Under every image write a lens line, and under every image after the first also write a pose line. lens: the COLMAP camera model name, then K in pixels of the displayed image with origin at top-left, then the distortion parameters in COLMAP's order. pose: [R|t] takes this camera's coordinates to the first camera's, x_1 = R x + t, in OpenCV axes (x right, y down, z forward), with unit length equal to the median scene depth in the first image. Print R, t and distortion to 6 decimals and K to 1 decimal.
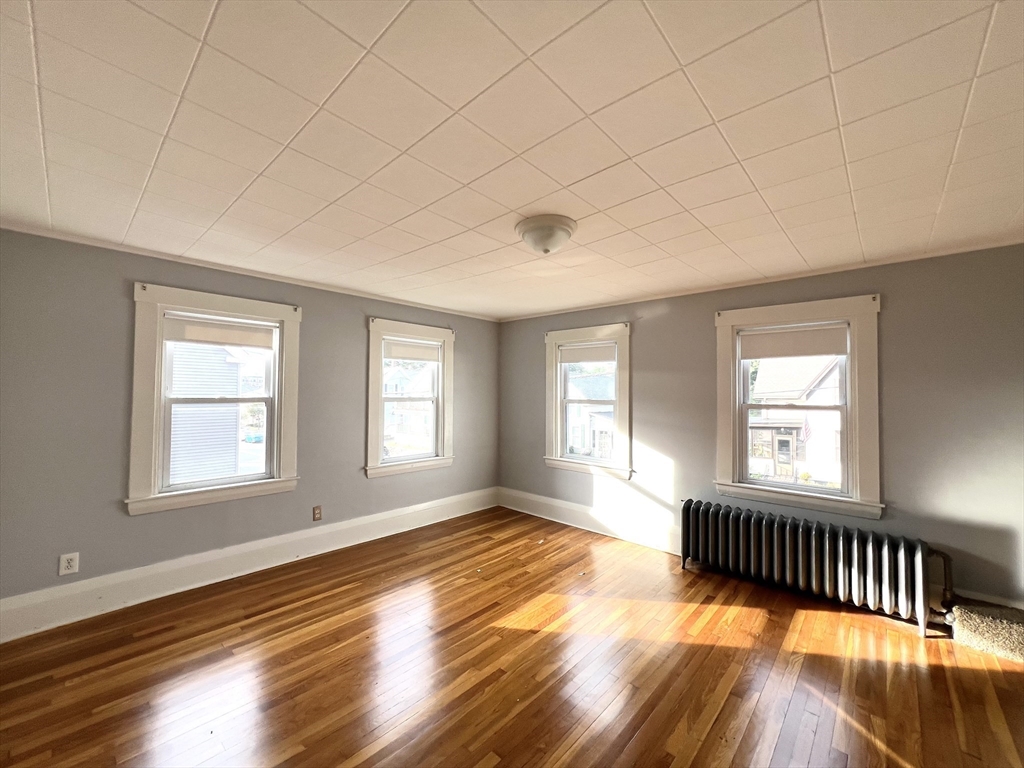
lens RADIAL K [[410.9, 0, 512.0], [0, 410.9, 384.0], [0, 0, 1]] dist [0.000034, 0.000298]
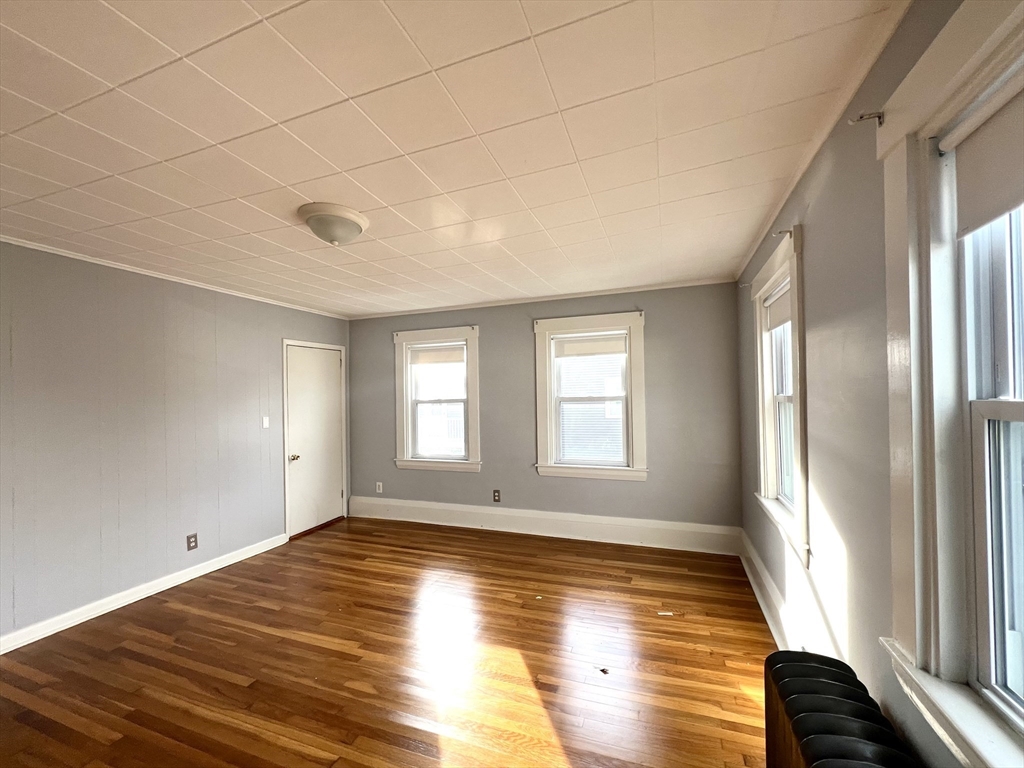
lens RADIAL K [[423.3, 0, 507.7], [0, 423.3, 396.7], [0, 0, 1]] dist [-0.000877, 0.000068]
pose [[0.376928, -0.010092, -0.926187, 0.641852], [0.045715, 0.998925, 0.007720, 0.019353], [0.925114, -0.045251, 0.376984, 0.552629]]
